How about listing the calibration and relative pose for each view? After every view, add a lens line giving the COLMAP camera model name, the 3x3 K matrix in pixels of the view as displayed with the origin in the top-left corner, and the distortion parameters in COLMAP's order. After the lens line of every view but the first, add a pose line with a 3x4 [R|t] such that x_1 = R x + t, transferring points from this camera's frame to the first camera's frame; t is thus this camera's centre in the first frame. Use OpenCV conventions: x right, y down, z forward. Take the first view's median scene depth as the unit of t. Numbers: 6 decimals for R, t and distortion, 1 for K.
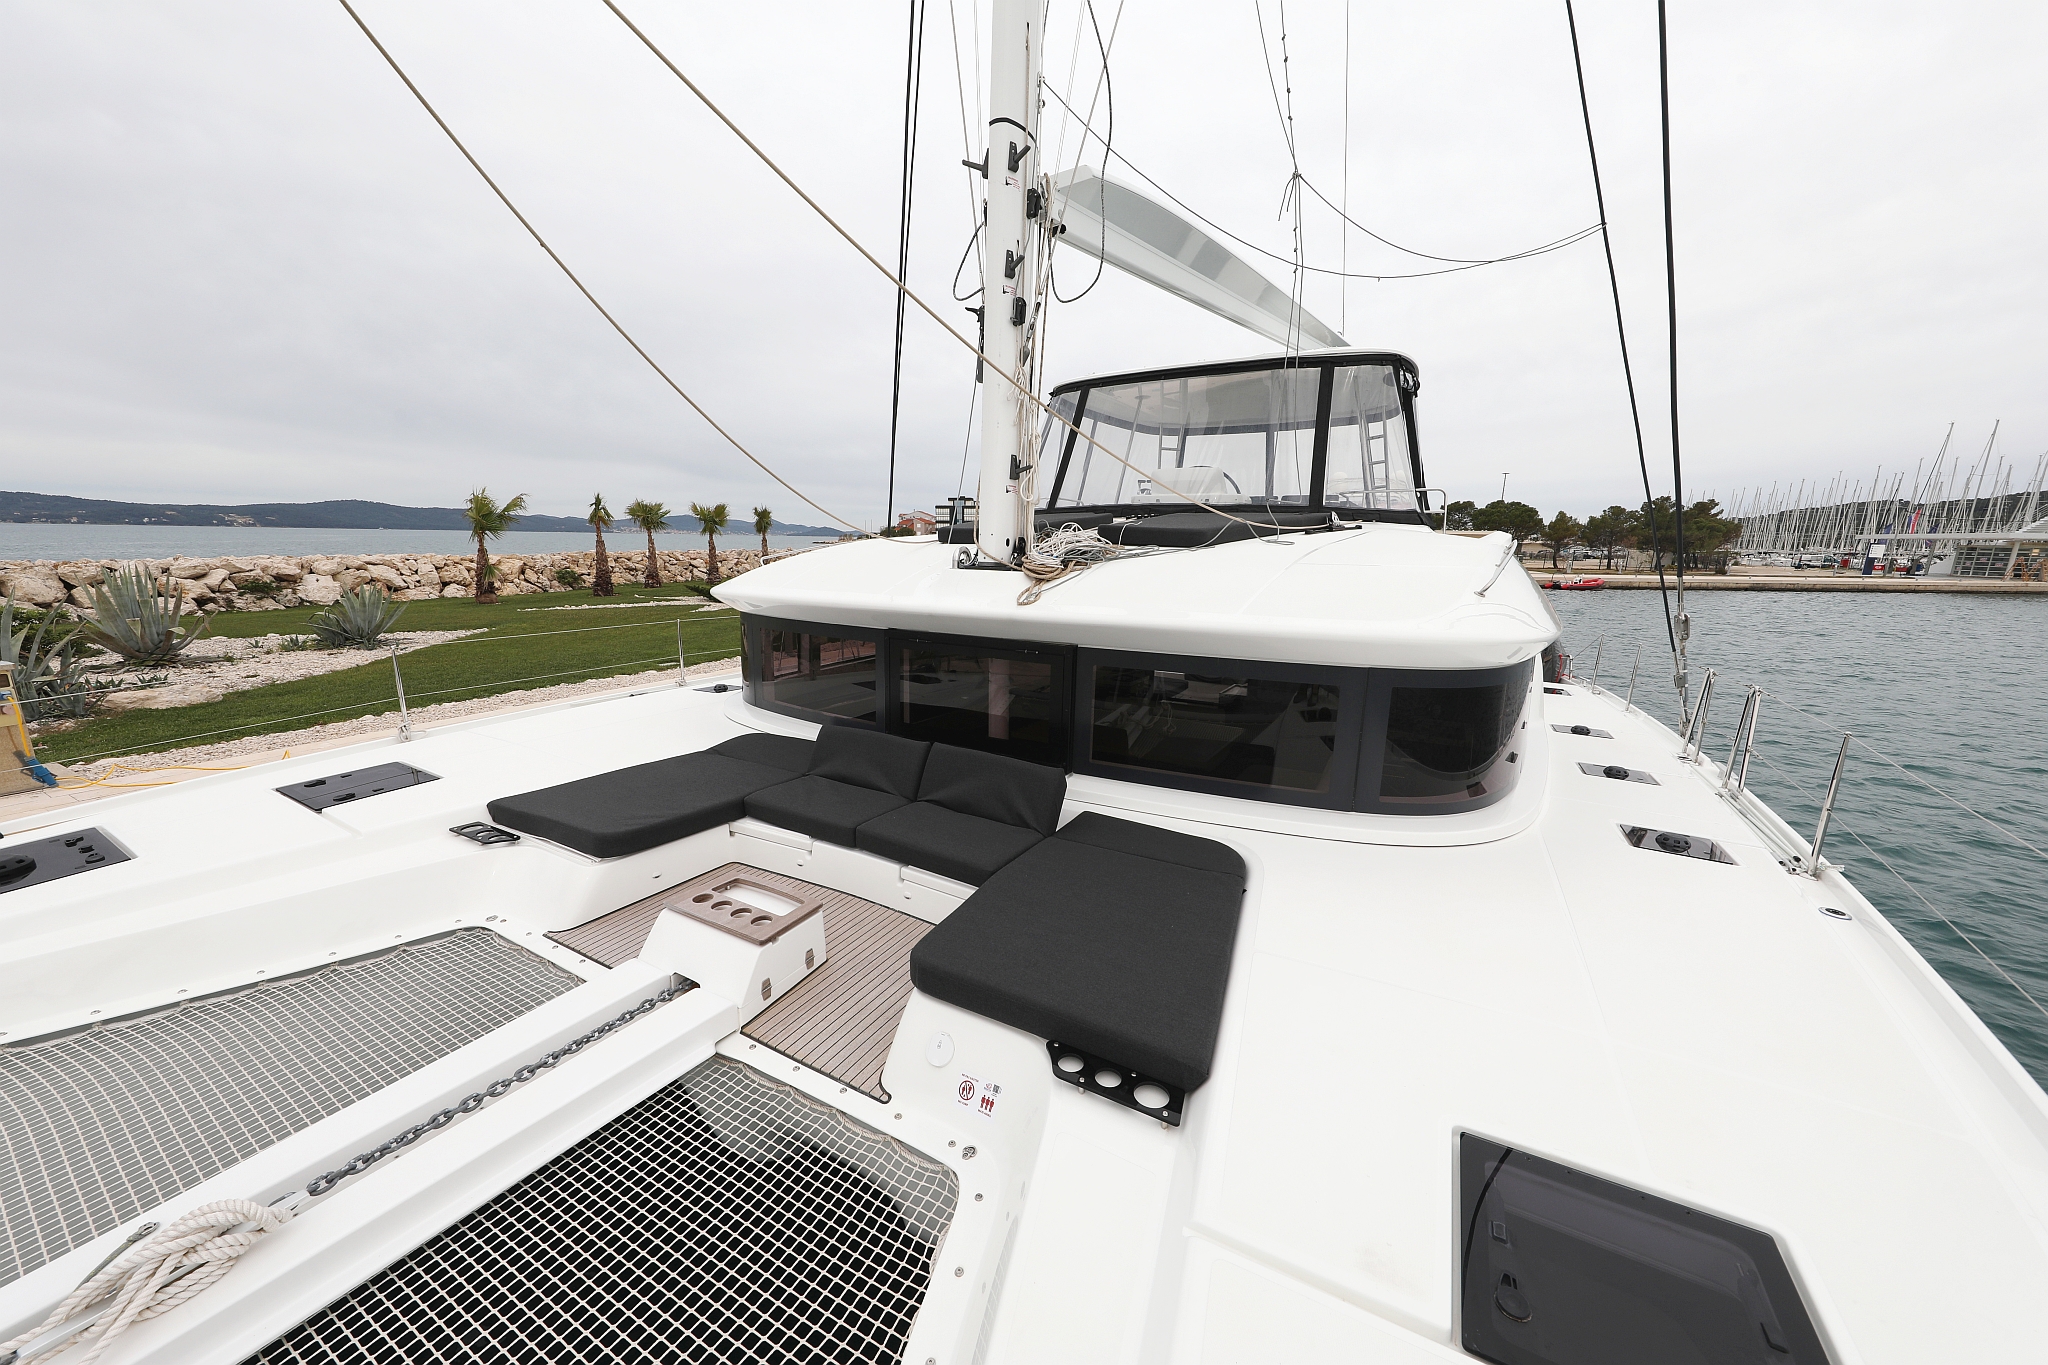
lens RADIAL K [[728.0, 0, 980.1], [0, 728.0, 639.0], [0, 0, 1]] dist [-0.014757, 0.000005]
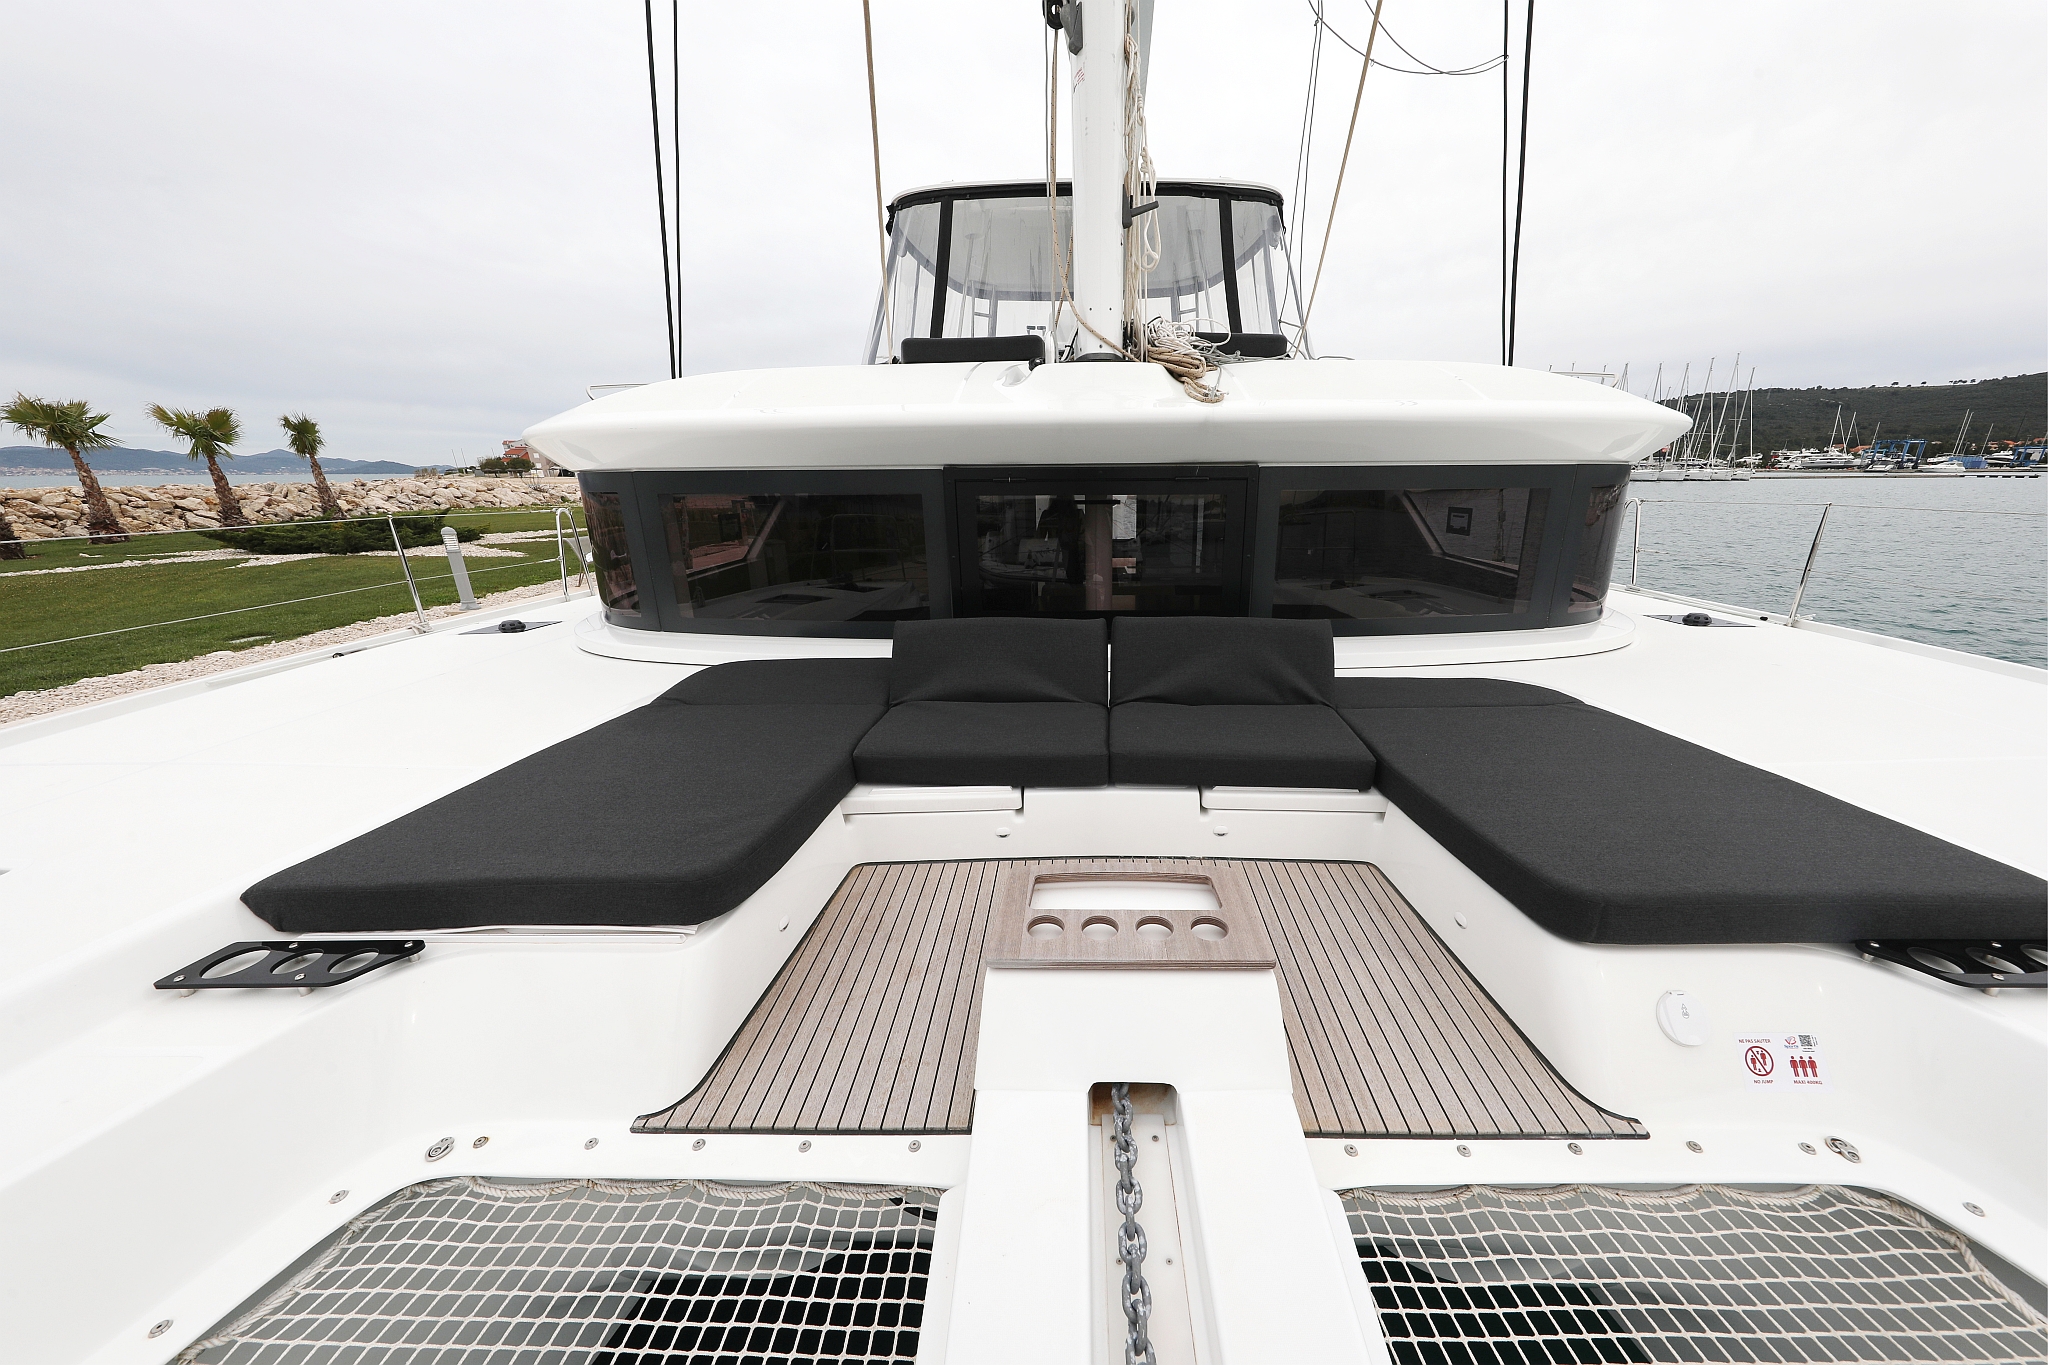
lens RADIAL K [[741.7, 0, 1024.0], [0, 741.7, 682.5], [0, 0, 1]] dist [-0.001197, -0.000208]
pose [[0.877426, -0.155596, 0.453777, -0.255572], [0.090460, 0.982632, 0.162021, 0.047061], [-0.471106, -0.101113, 0.876262, 0.246311]]
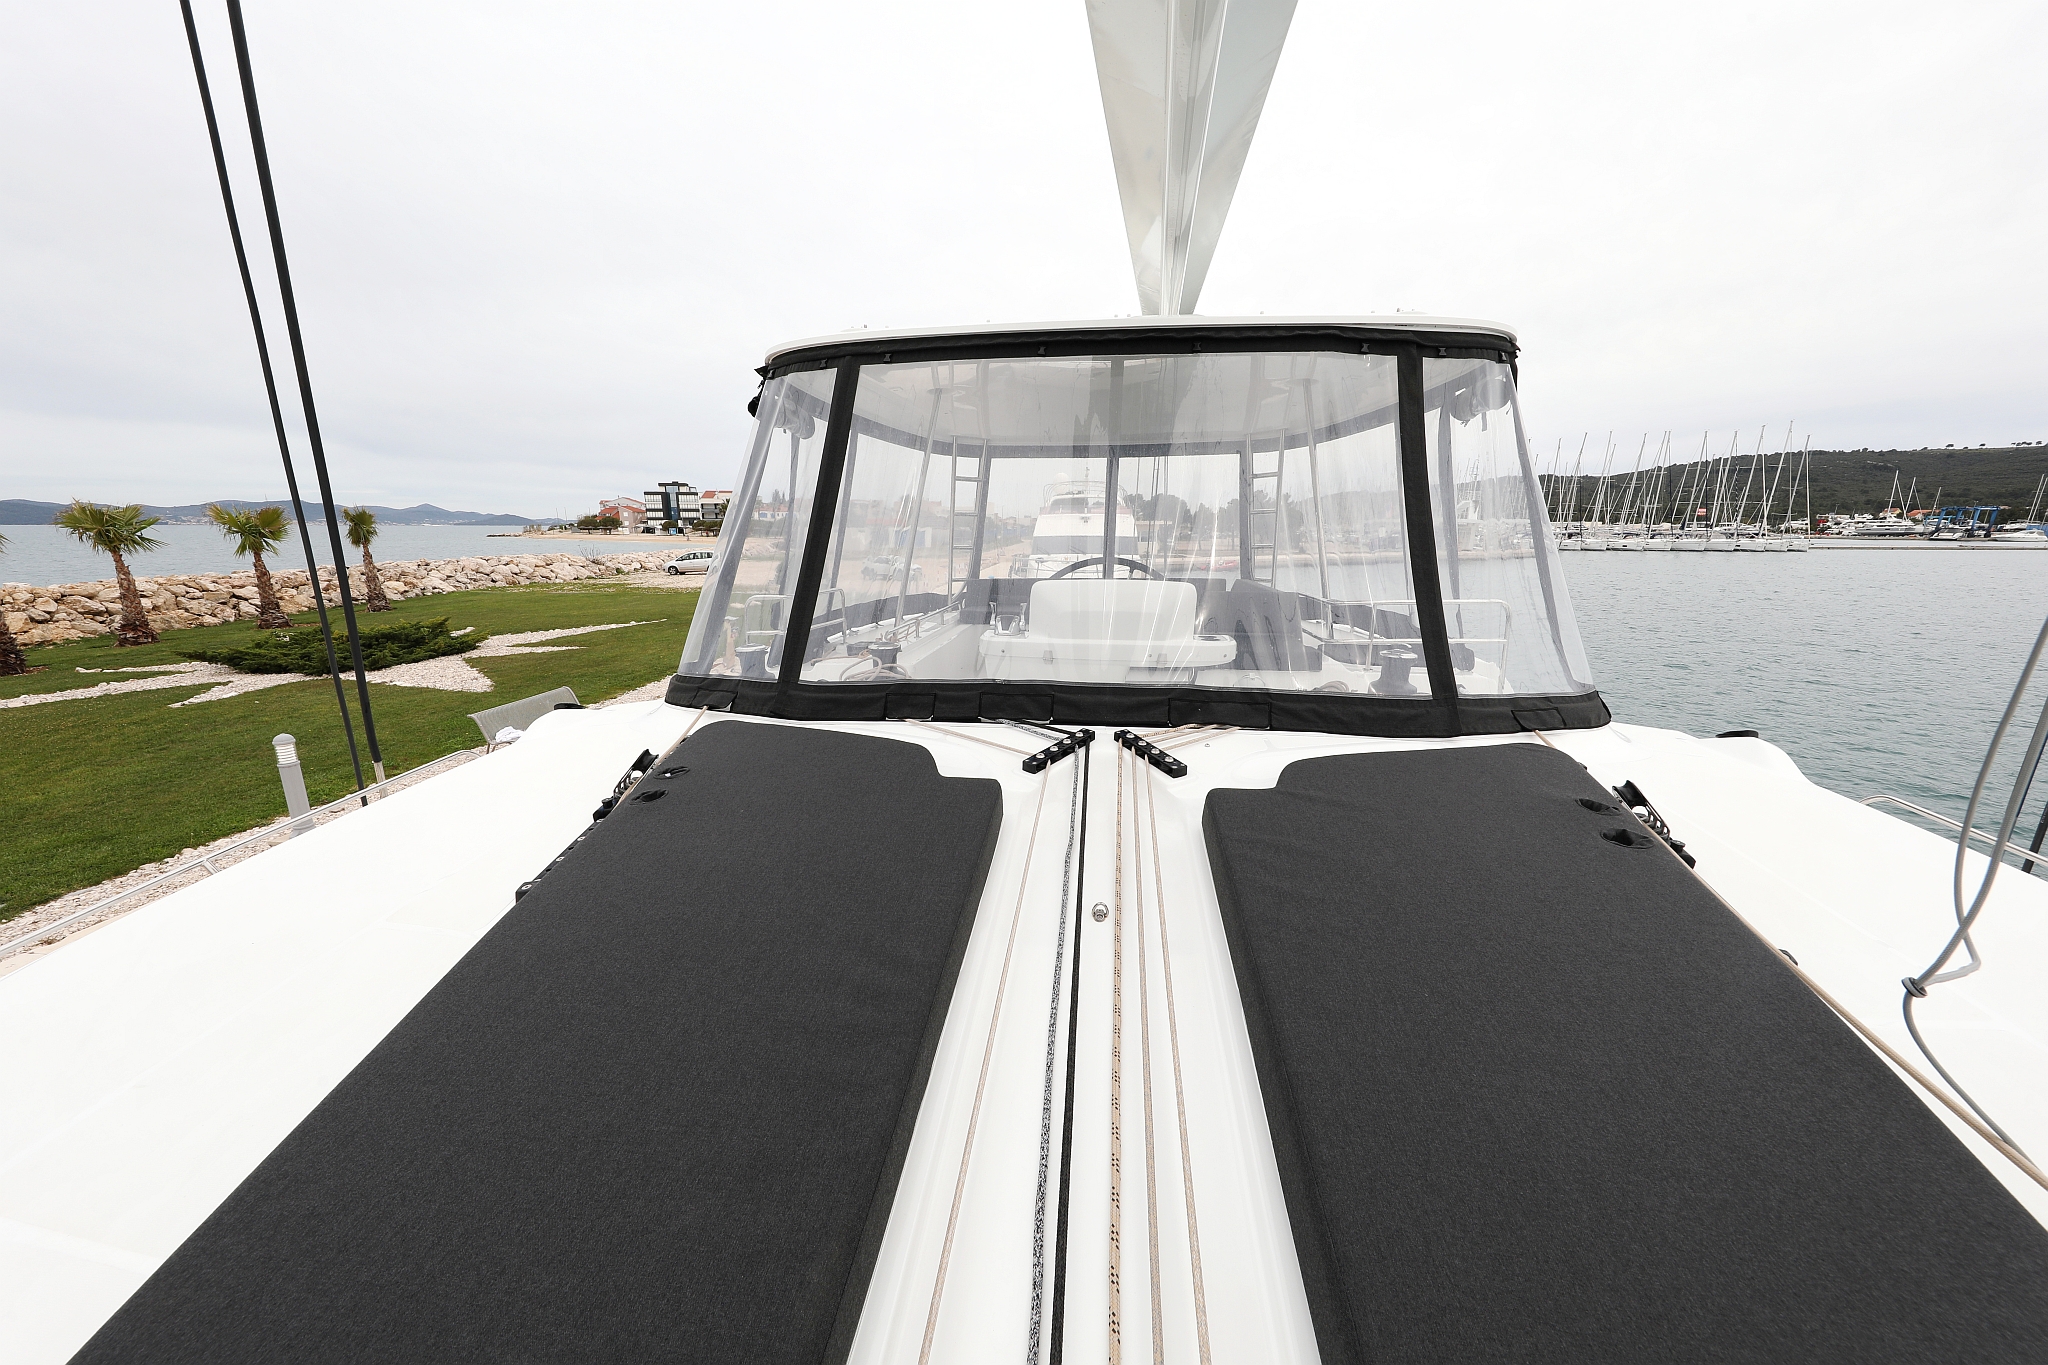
lens RADIAL K [[661.9, 0, 970.1], [0, 661.9, 679.9], [0, 0, 1]] dist [-0.001005, -0.000222]
pose [[0.932675, -0.089829, 0.349354, 0.072731], [0.052303, 0.991939, 0.115422, -0.238813], [-0.356906, -0.089379, 0.929854, 0.705118]]
